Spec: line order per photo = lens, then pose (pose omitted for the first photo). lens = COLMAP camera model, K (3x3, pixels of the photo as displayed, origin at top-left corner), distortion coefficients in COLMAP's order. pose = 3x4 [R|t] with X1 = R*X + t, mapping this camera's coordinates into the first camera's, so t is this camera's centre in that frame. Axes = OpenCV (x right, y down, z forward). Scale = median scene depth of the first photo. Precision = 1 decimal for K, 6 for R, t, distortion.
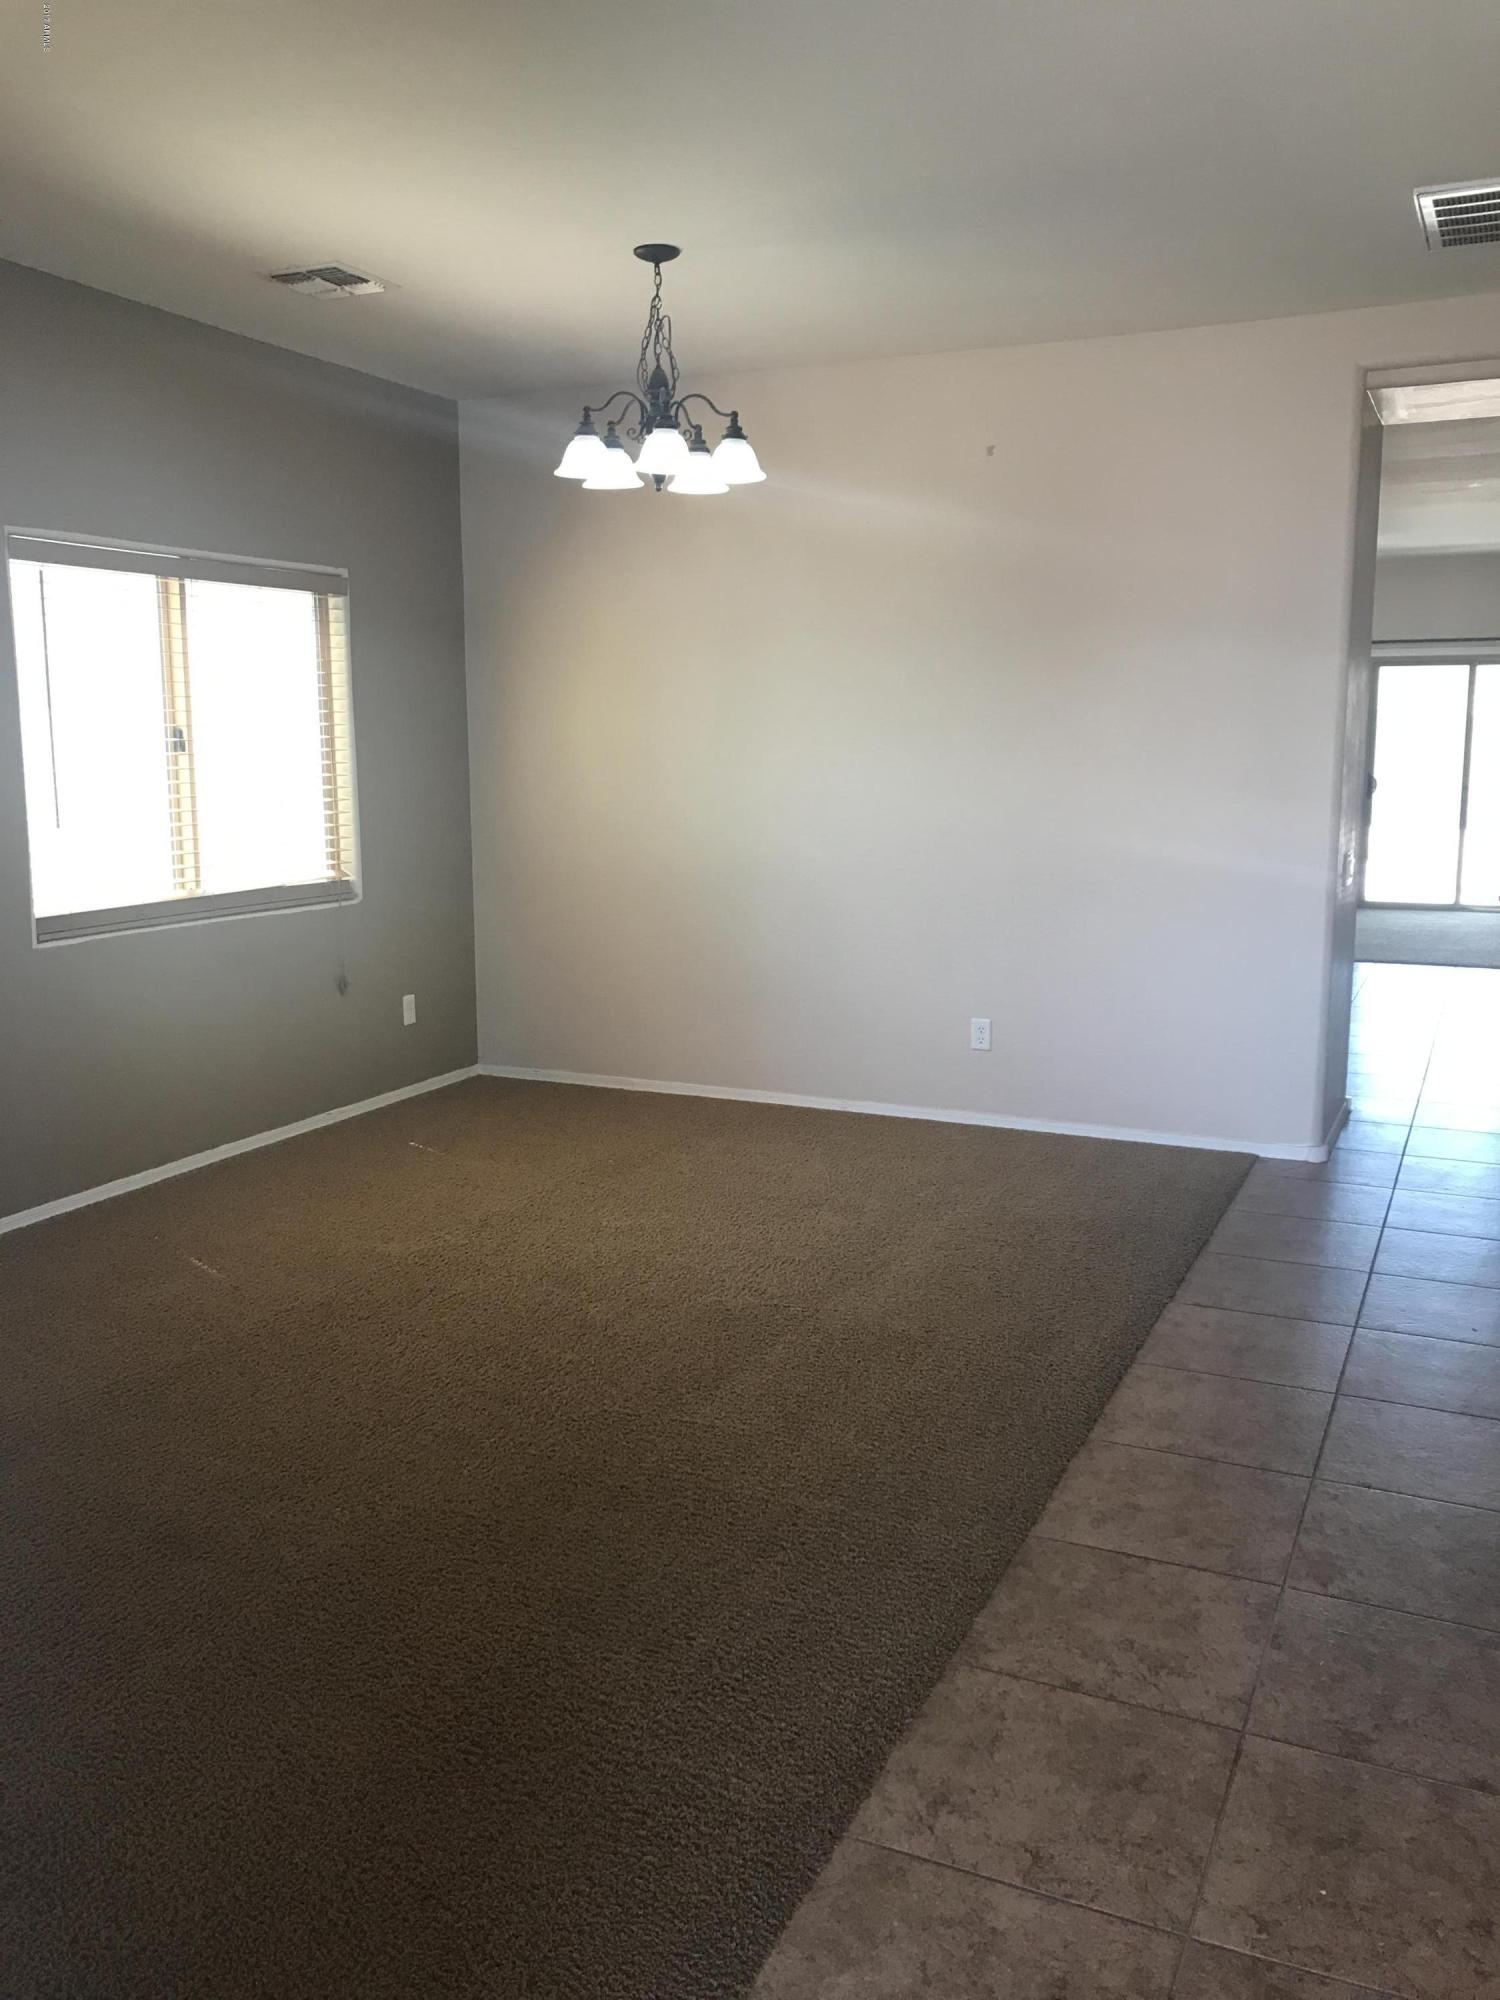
lens RADIAL K [[1649.4, 0, 750.0], [0, 1649.4, 1000.0], [0, 0, 1]] dist [0.004820, 0.008569]
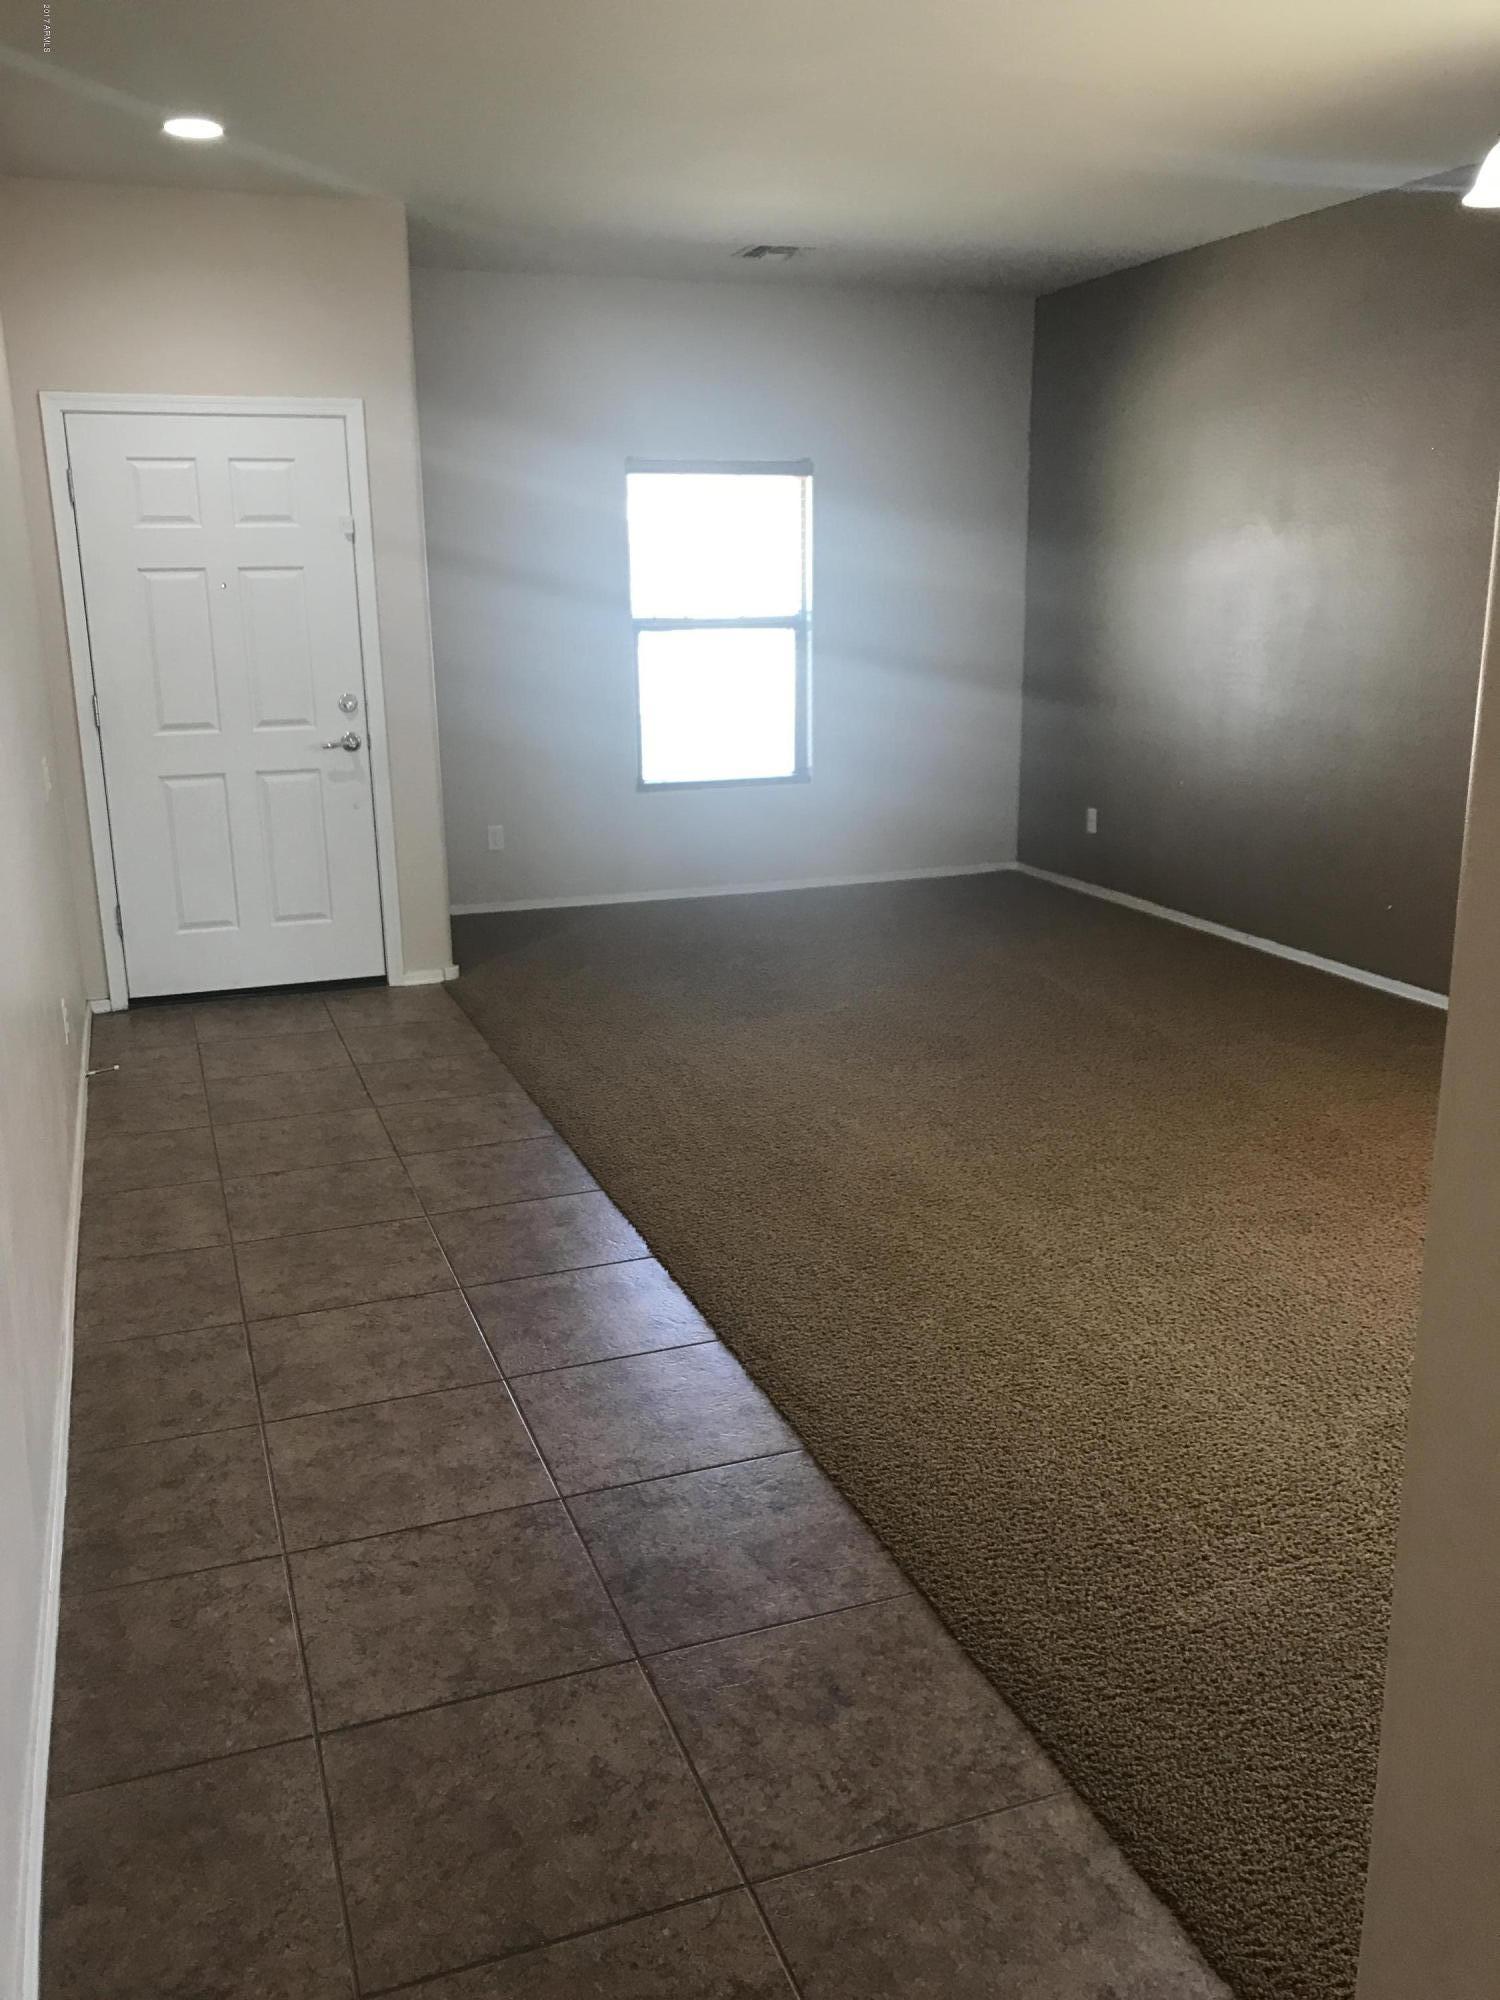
lens RADIAL K [[1649.4, 0, 750.0], [0, 1649.4, 1000.0], [0, 0, 1]] dist [0.004820, 0.008569]
pose [[-0.705247, 0.187818, -0.683631, 1.096804], [-0.106858, 0.925094, 0.364393, -0.378082], [0.700863, 0.330039, -0.632350, 2.095062]]
